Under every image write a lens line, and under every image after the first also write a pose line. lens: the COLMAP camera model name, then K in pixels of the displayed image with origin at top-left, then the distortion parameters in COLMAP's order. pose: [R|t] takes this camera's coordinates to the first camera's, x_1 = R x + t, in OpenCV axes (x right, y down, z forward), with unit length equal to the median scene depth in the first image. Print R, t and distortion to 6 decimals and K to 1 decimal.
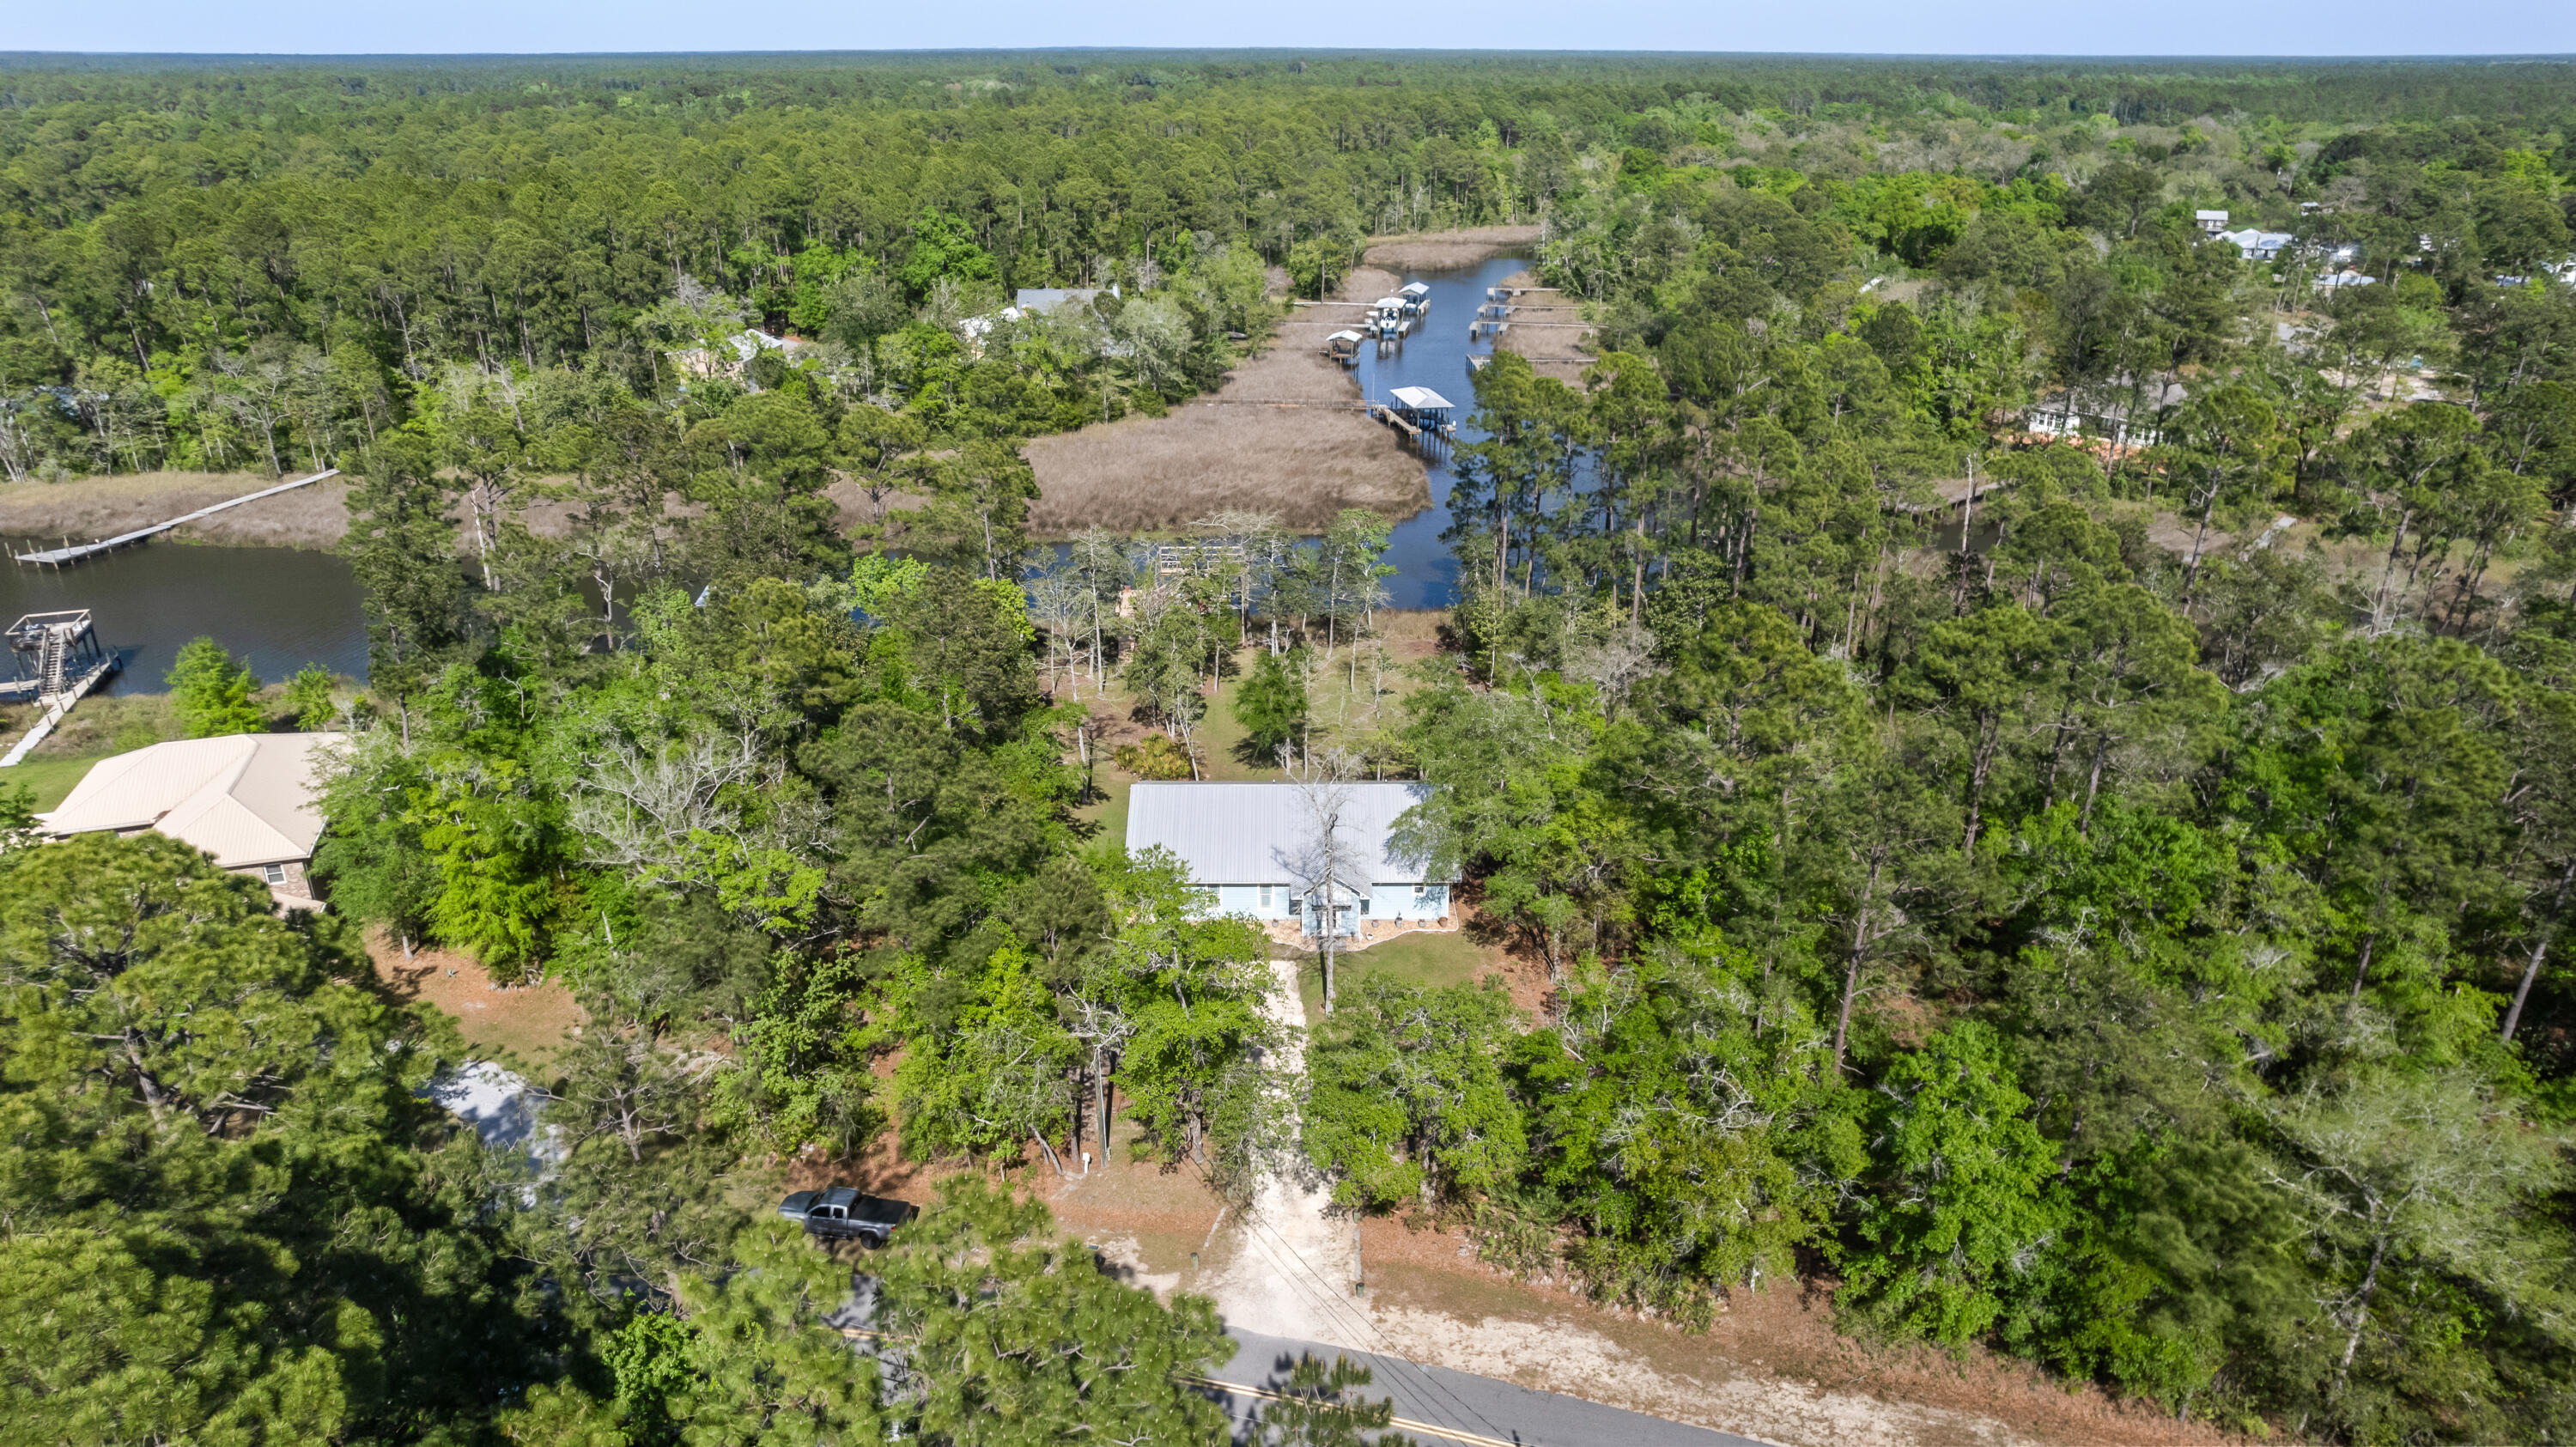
lens RADIAL K [[1607.0, 0, 1288.0], [0, 1607.0, 723.5], [0, 0, 1]] dist [-0.094826, 0.071221]
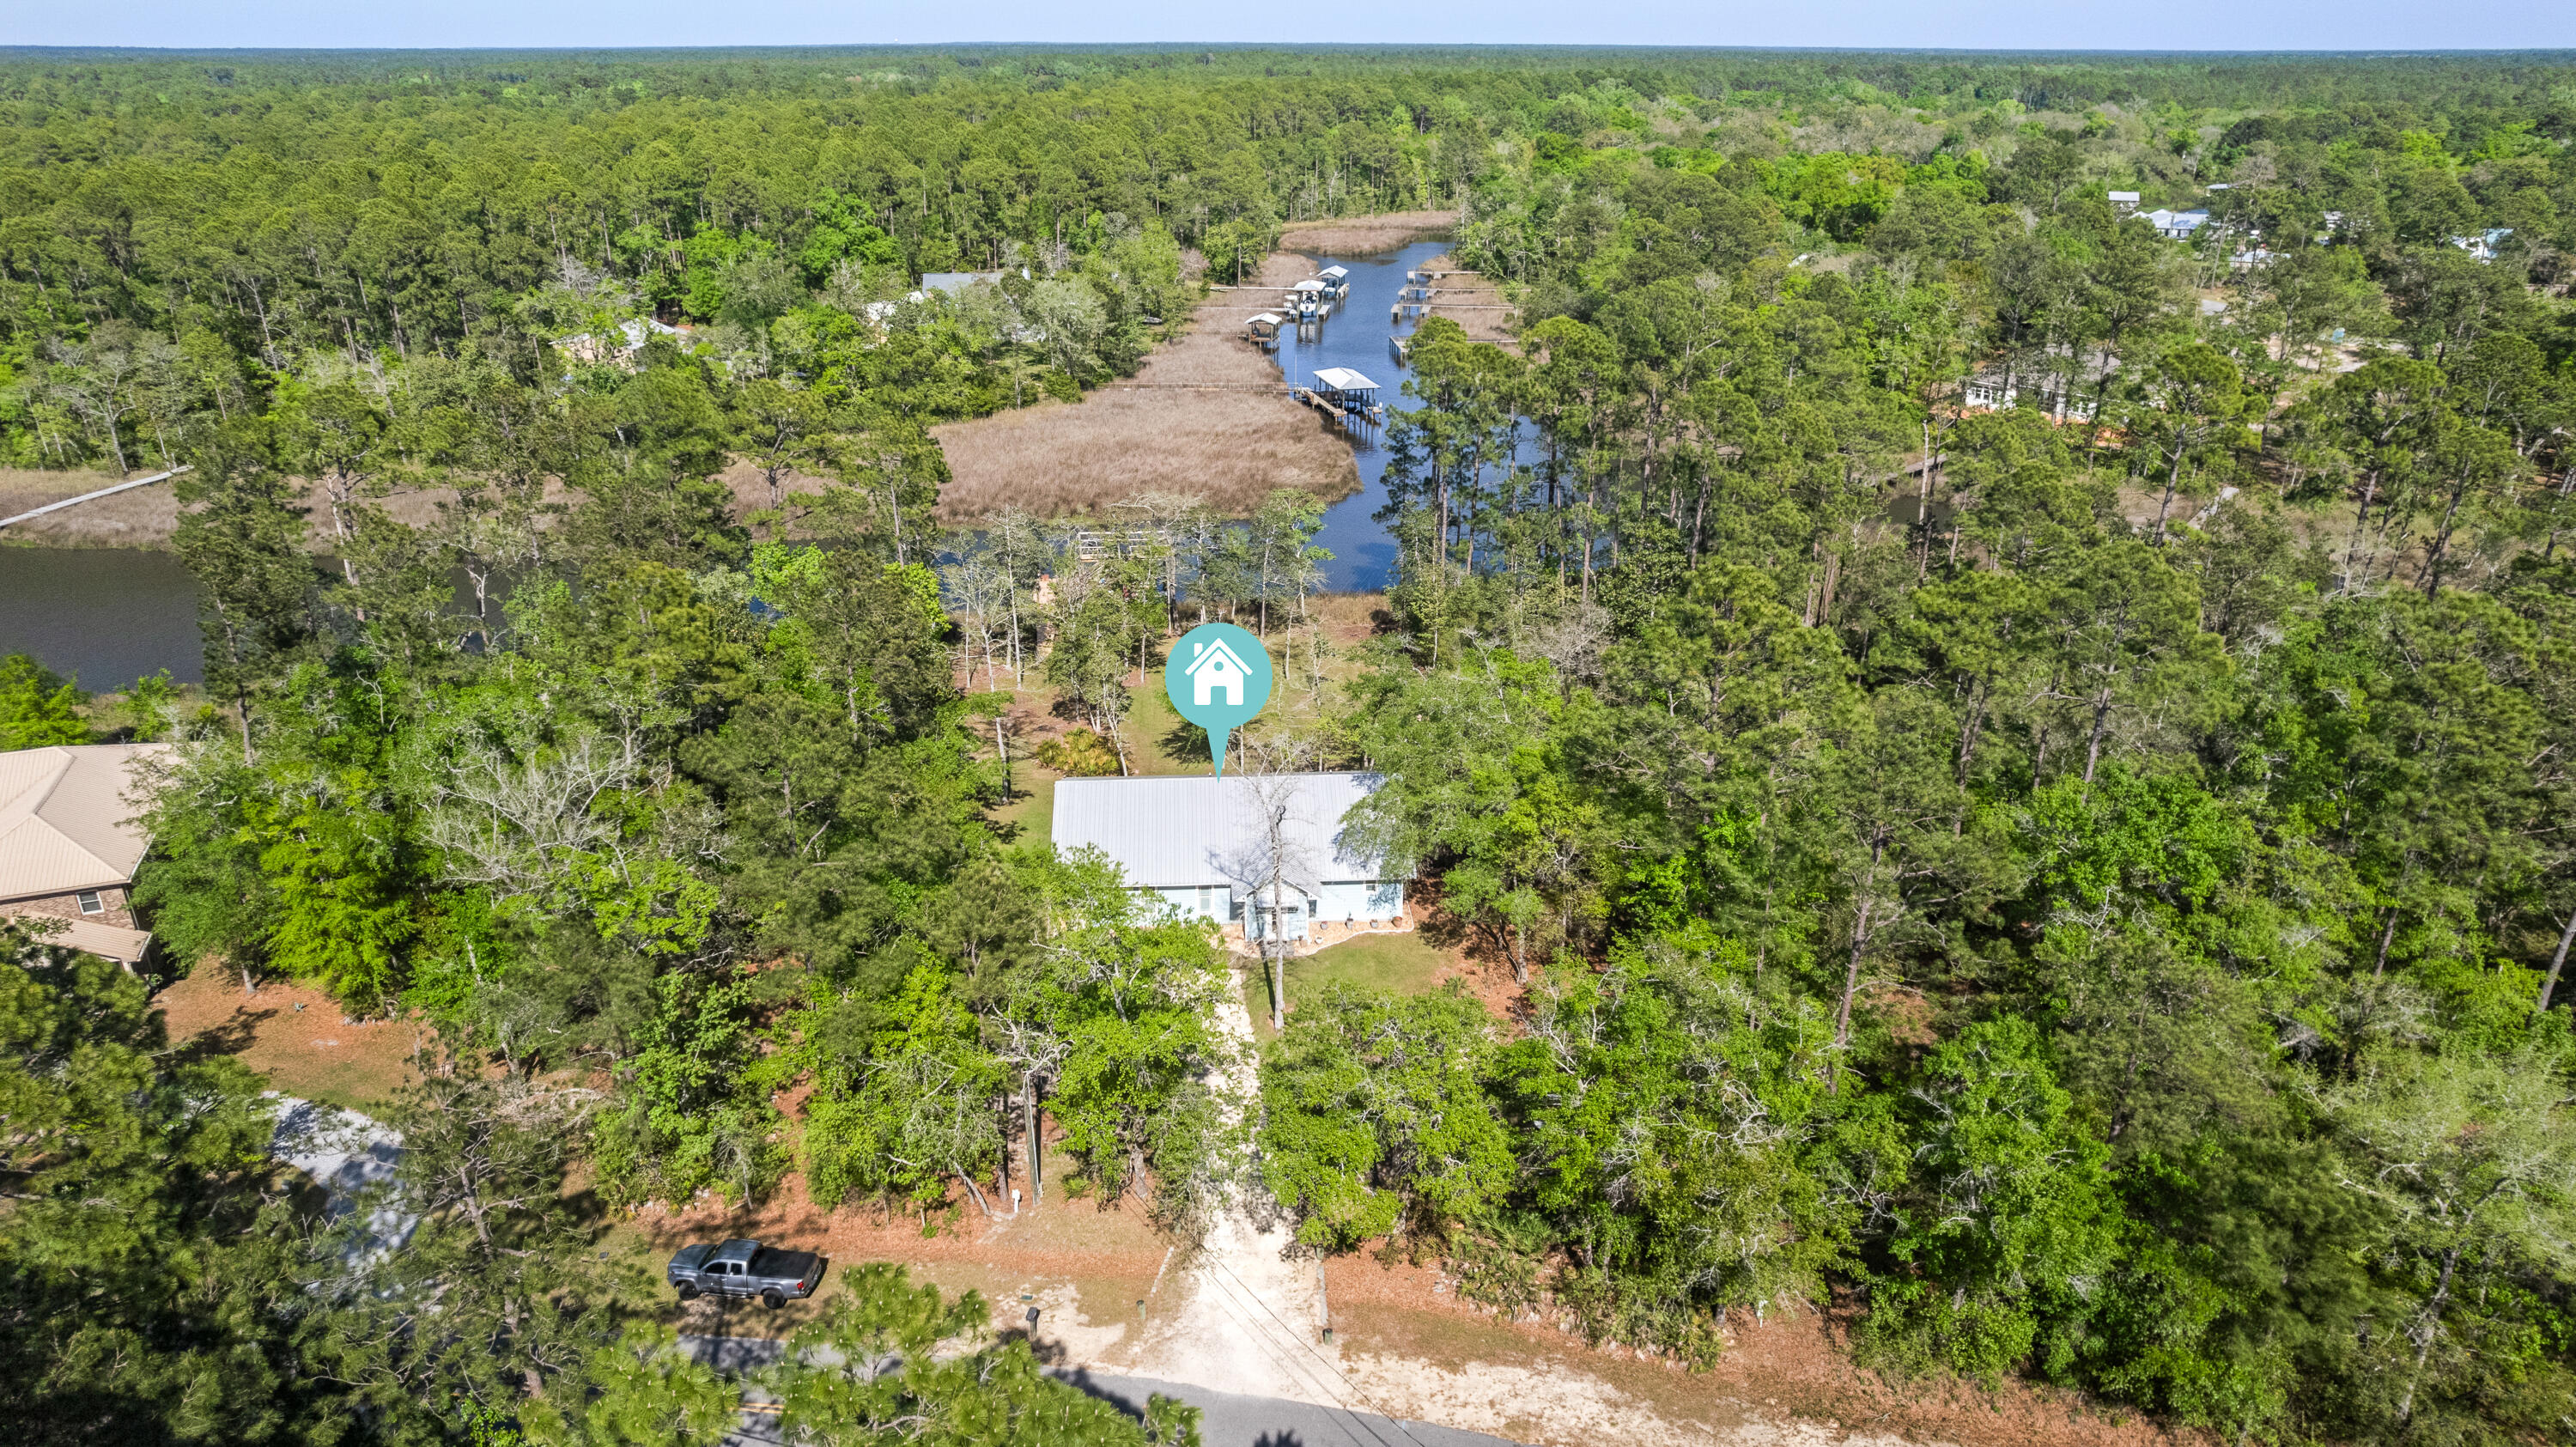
lens RADIAL K [[1618.4, 0, 1288.0], [0, 1618.4, 723.5], [0, 0, 1]] dist [-0.087538, 0.060435]
pose [[0.998548, -0.020336, 0.049874, -0.007269], [0.020314, 0.999793, 0.000938, 0.004802], [-0.049883, 0.000077, 0.998755, 0.048712]]
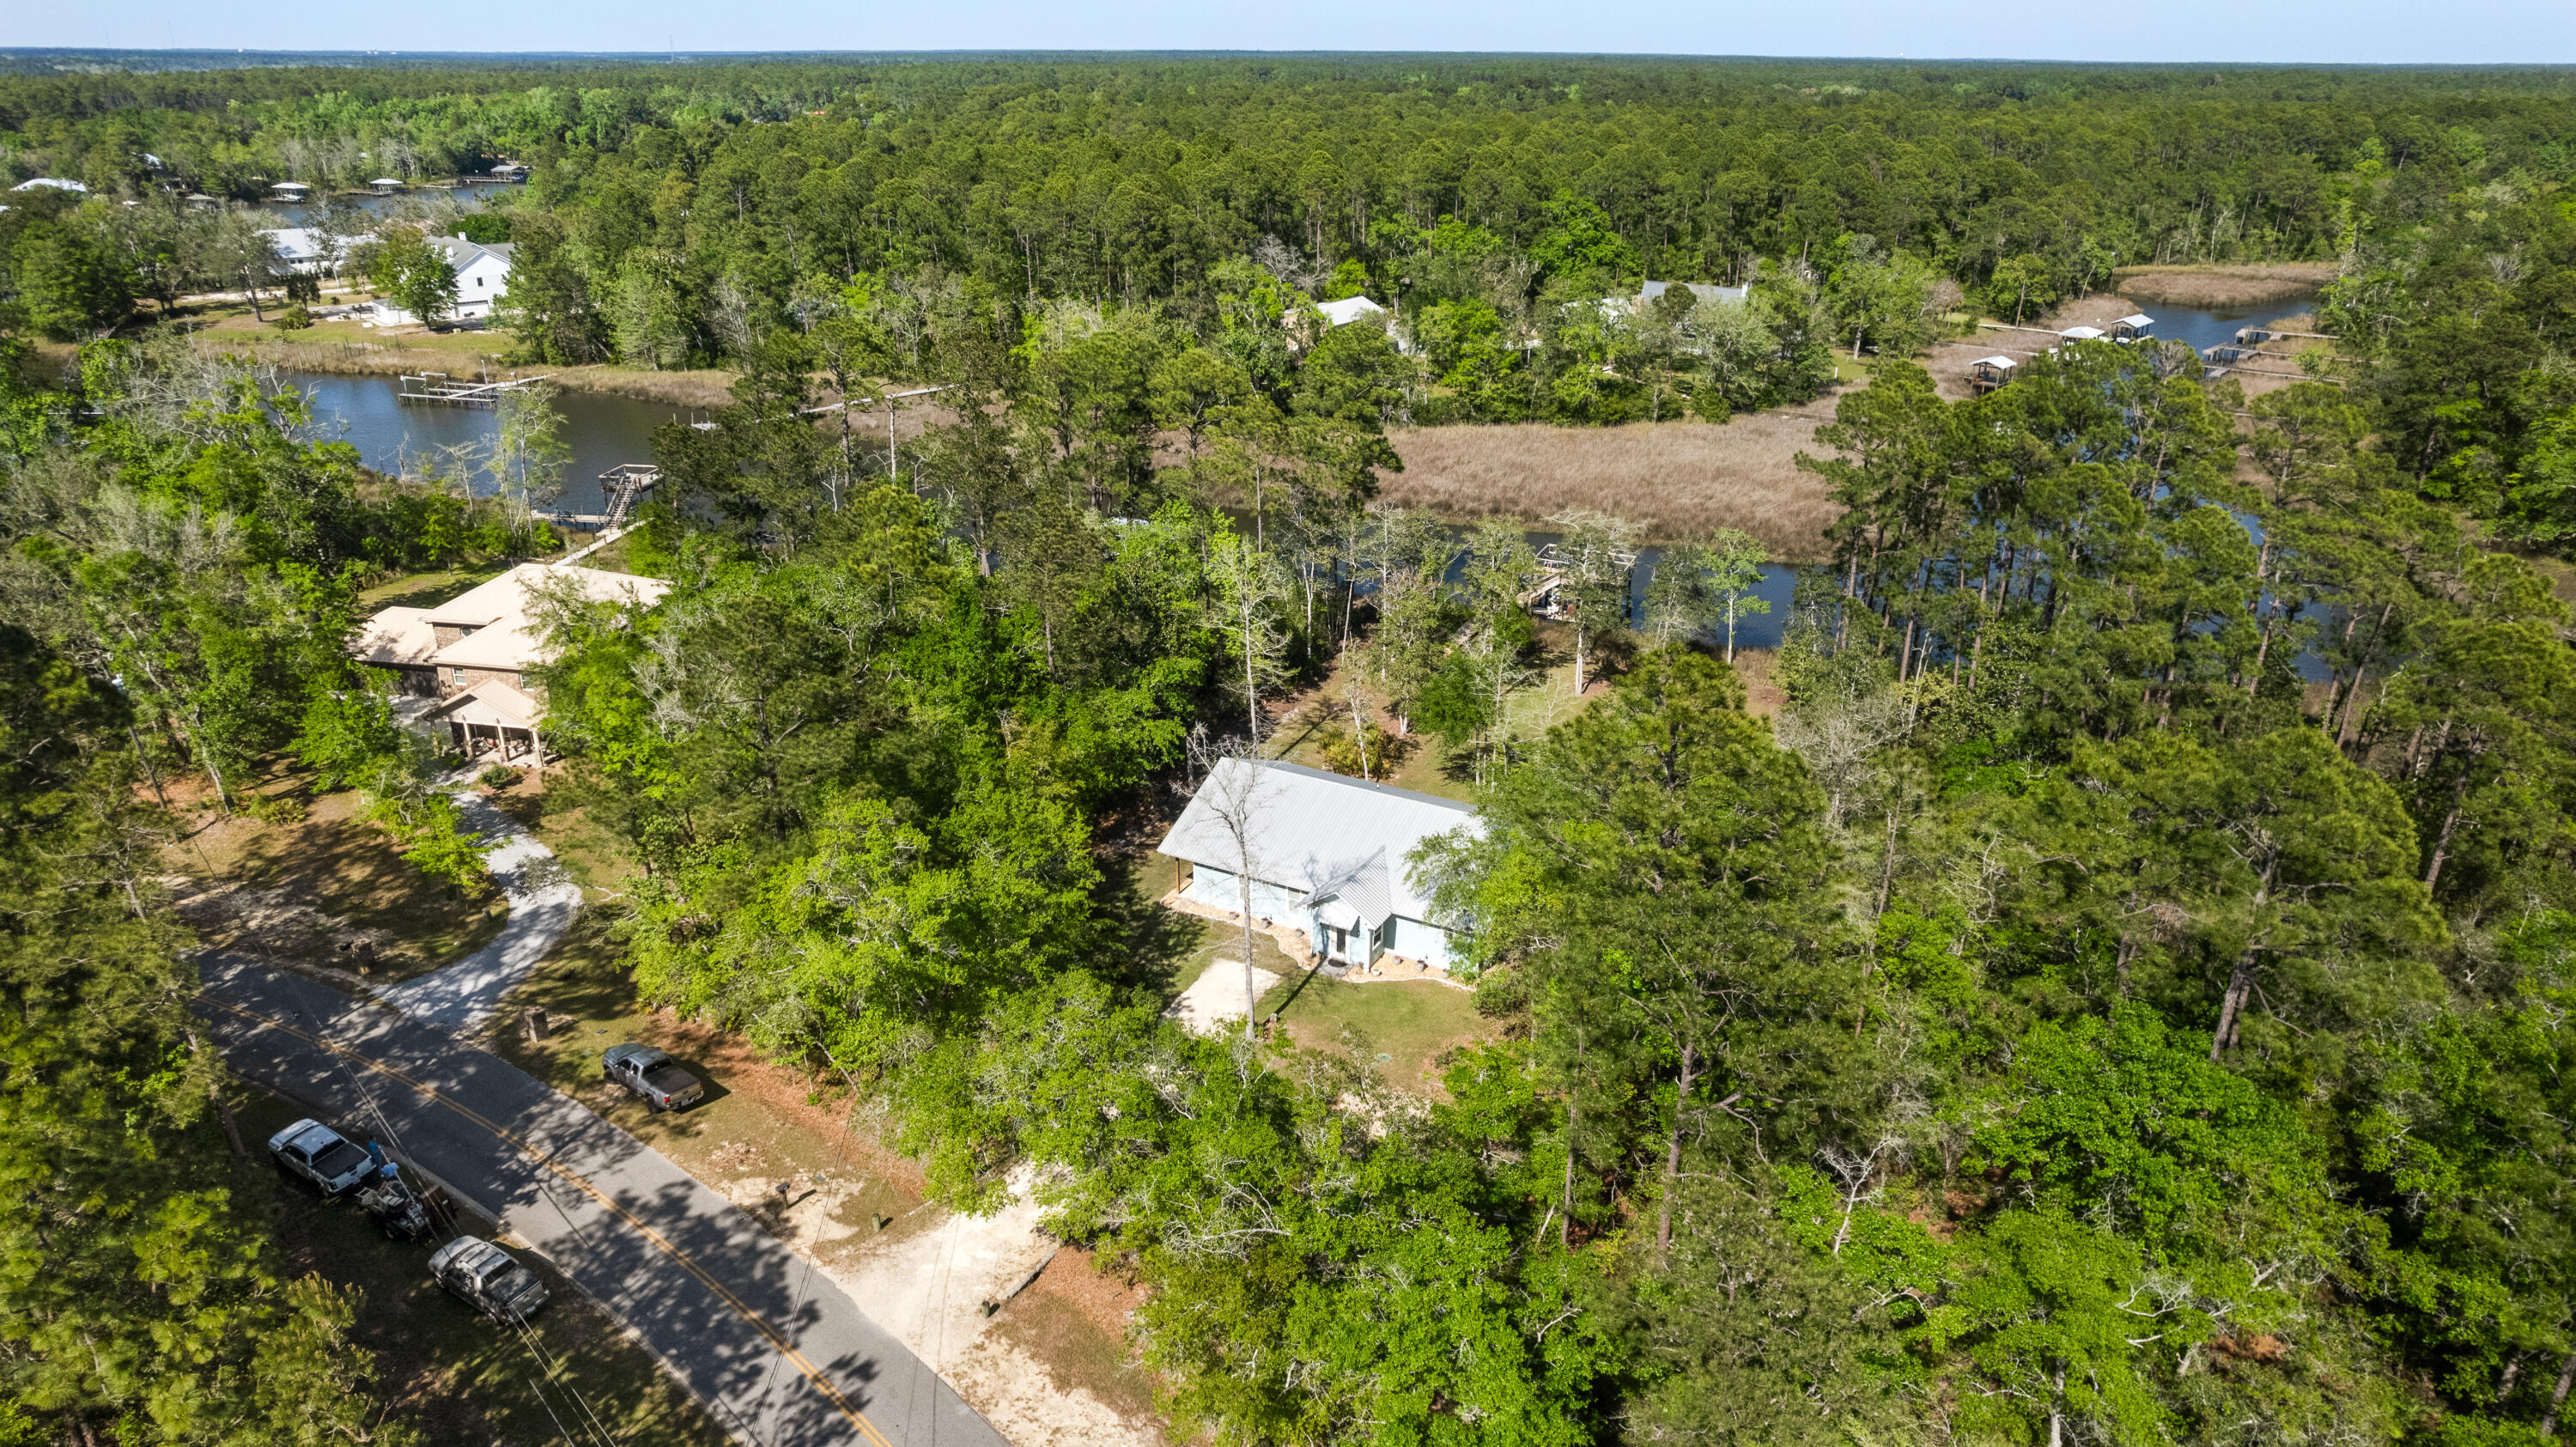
lens RADIAL K [[1607.0, 0, 1288.0], [0, 1607.0, 723.5], [0, 0, 1]] dist [-0.094826, 0.071221]
pose [[0.871051, 0.189075, -0.453344, 0.262831], [-0.190471, 0.980748, 0.043068, -0.021266], [0.452760, 0.048834, 0.890294, 0.123339]]
